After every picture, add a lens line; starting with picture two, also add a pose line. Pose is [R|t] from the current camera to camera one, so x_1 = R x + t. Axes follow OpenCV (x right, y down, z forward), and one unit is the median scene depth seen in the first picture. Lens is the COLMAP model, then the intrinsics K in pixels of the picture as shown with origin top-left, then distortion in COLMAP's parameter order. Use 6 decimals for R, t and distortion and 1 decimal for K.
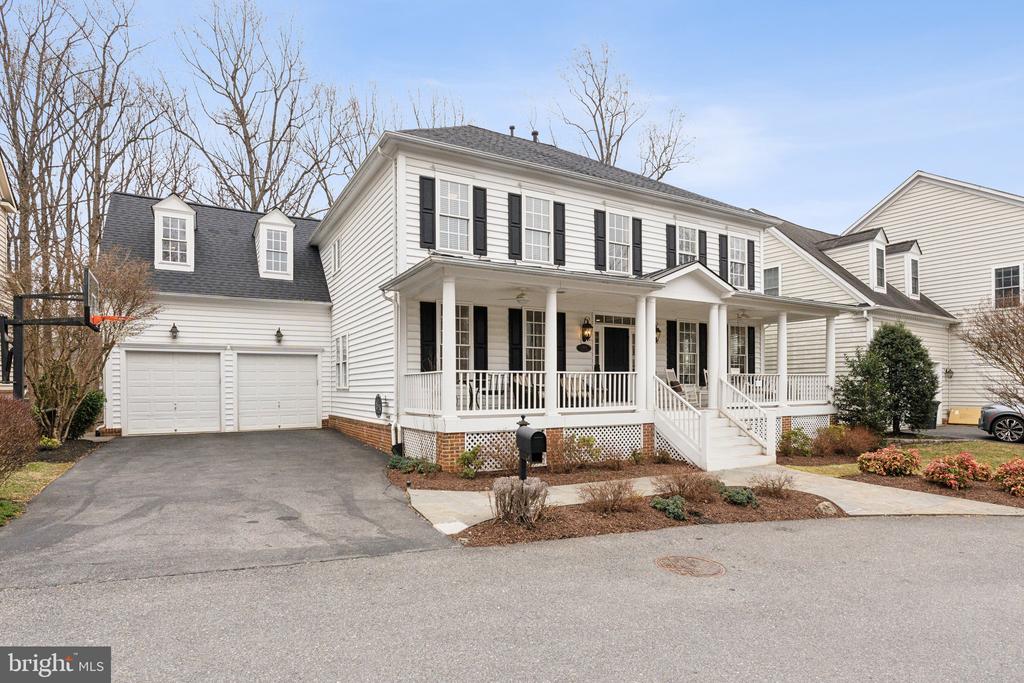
lens RADIAL K [[553.6, 0, 524.8], [0, 553.6, 382.5], [0, 0, 1]] dist [-0.004034, -0.000598]
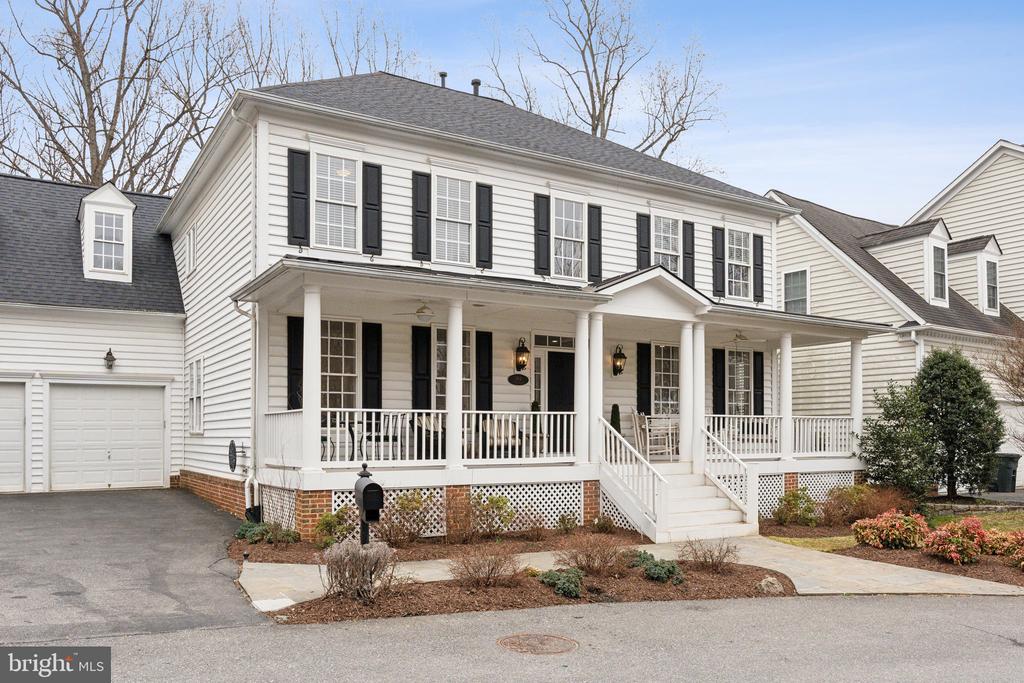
lens RADIAL K [[801.8, 0, 521.3], [0, 801.8, 417.6], [0, 0, 1]] dist [0.001850, 0.004750]
pose [[0.999675, 0.005501, 0.024887, 0.089313], [-0.005193, 0.999909, -0.012421, 0.002110], [-0.024953, 0.012288, 0.999613, -0.078532]]
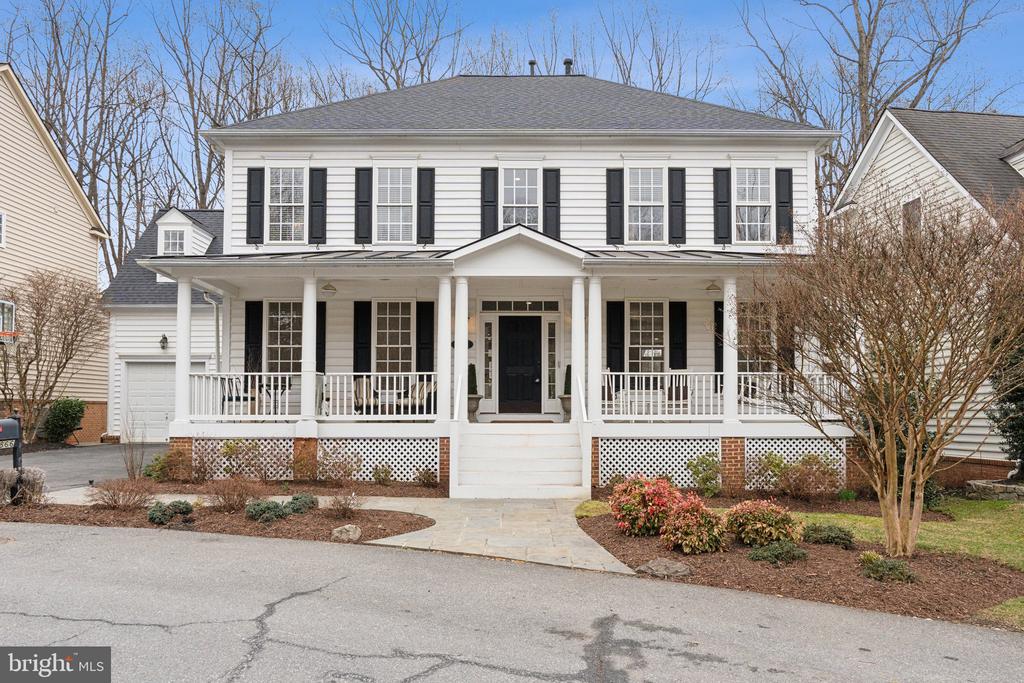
lens RADIAL K [[629.8, 0, 494.7], [0, 629.8, 403.1], [0, 0, 1]] dist [-0.001490, 0.009065]
pose [[0.869891, 0.011720, -0.493104, 0.637153], [0.000361, 0.999702, 0.024397, 0.002845], [0.493244, -0.021401, 0.869628, 0.233145]]
